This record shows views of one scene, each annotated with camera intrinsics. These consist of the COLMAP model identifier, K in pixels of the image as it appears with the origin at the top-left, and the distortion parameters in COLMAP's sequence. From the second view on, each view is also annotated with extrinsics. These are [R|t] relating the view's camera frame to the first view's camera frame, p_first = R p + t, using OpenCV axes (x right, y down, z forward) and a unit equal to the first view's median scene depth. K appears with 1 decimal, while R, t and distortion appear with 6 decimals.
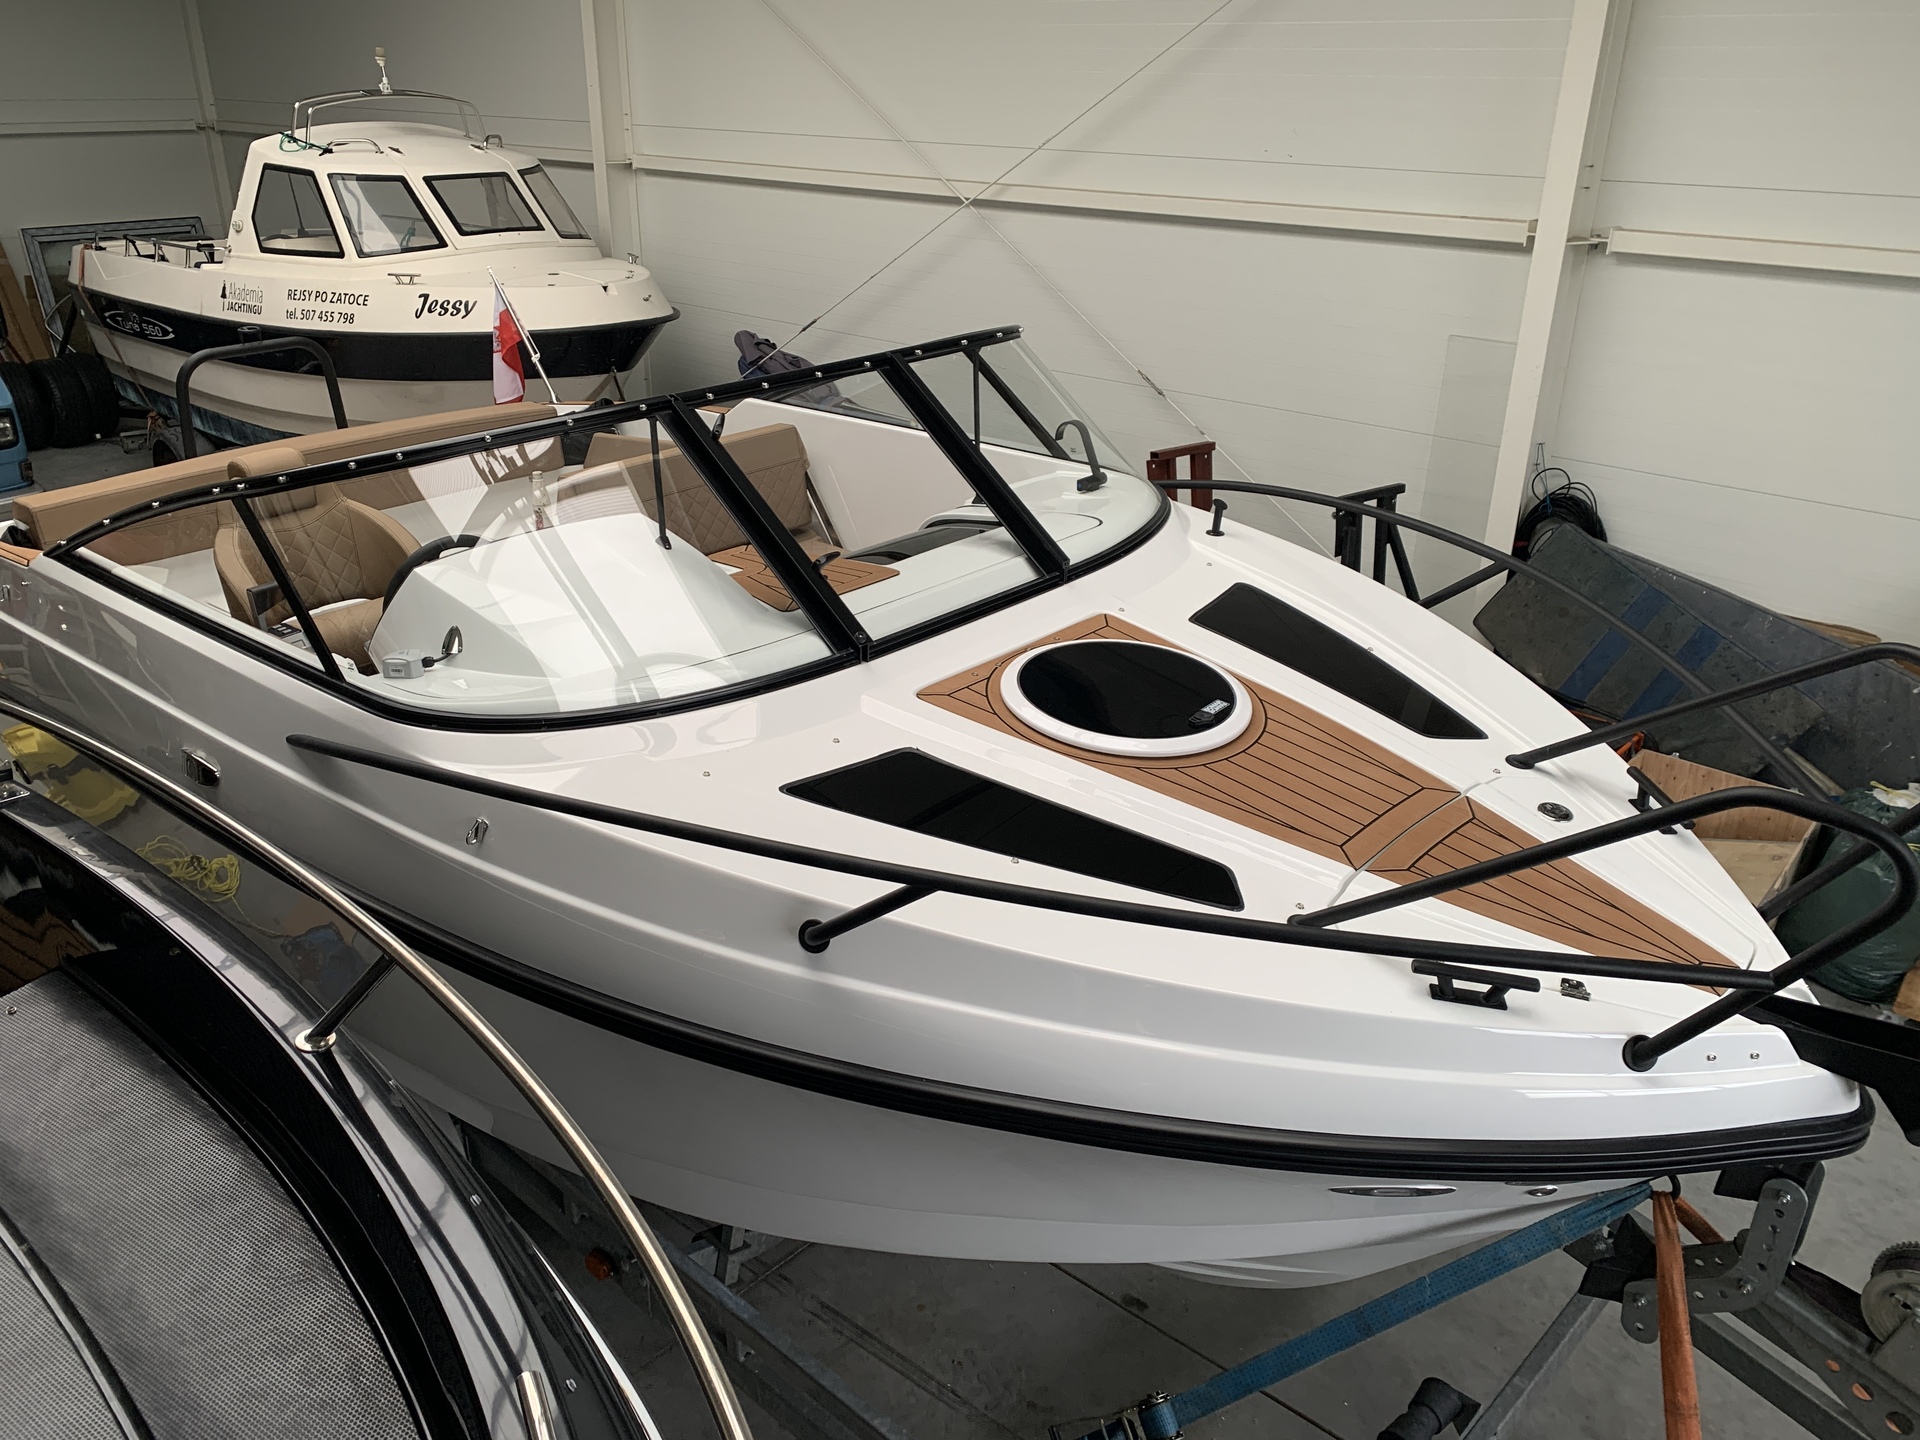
lens RADIAL K [[1475.2, 0, 946.0], [0, 1475.2, 711.8], [0, 0, 1]] dist [0.069292, -0.112640]
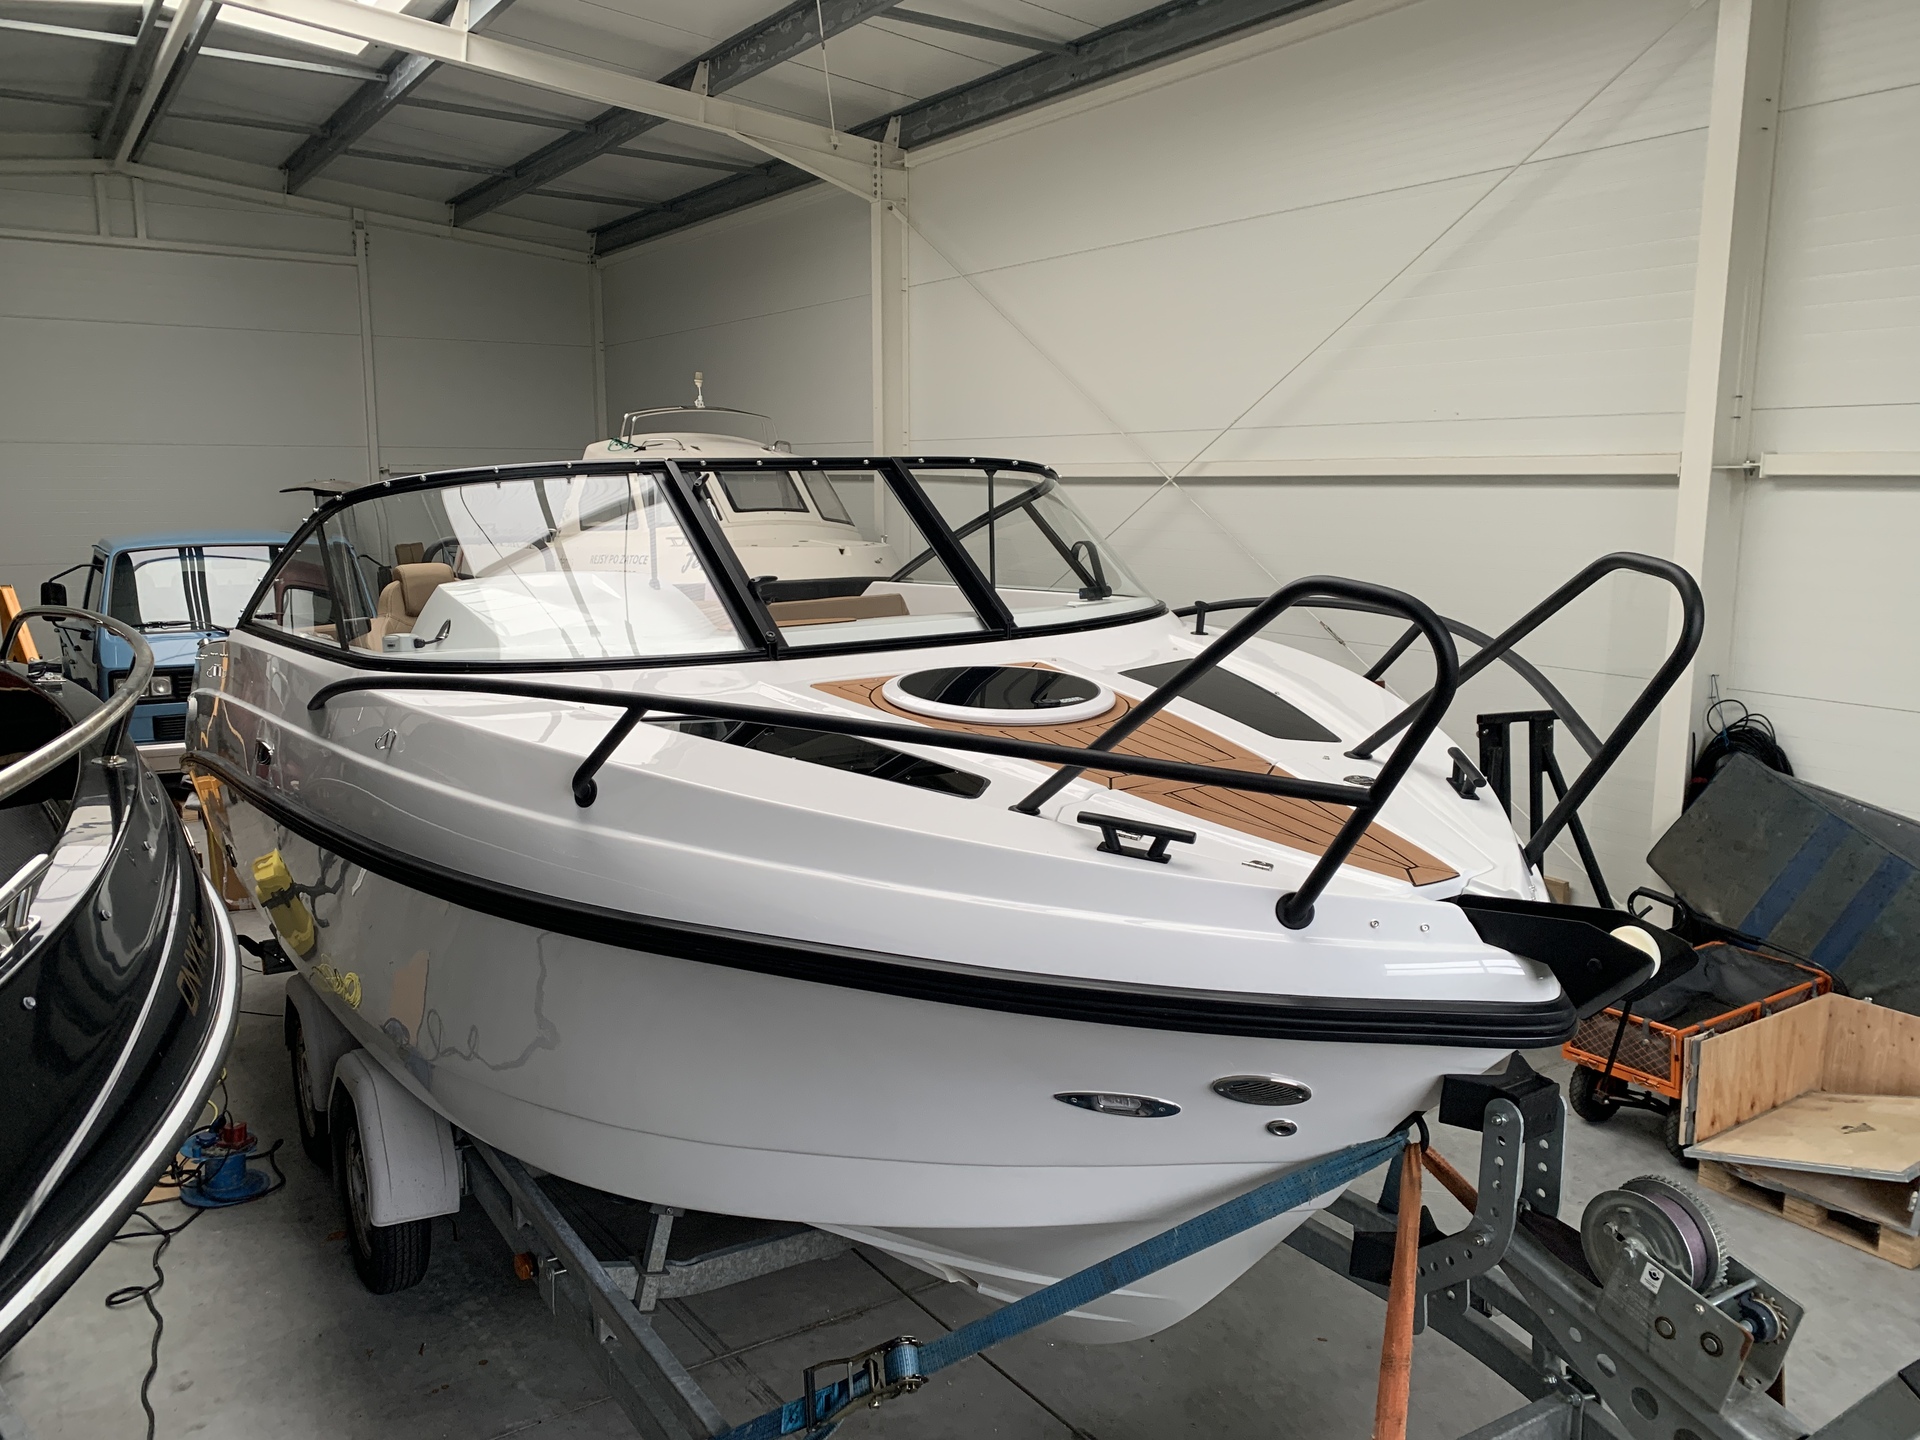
lens RADIAL K [[1474.1, 0, 960.0], [0, 1474.1, 720.0], [0, 0, 1]] dist [0.063131, -0.053895]
pose [[0.970021, 0.032824, -0.240793, 0.175552], [-0.092011, 0.966678, -0.238888, 0.131482], [0.224928, 0.253882, 0.940719, -0.003371]]
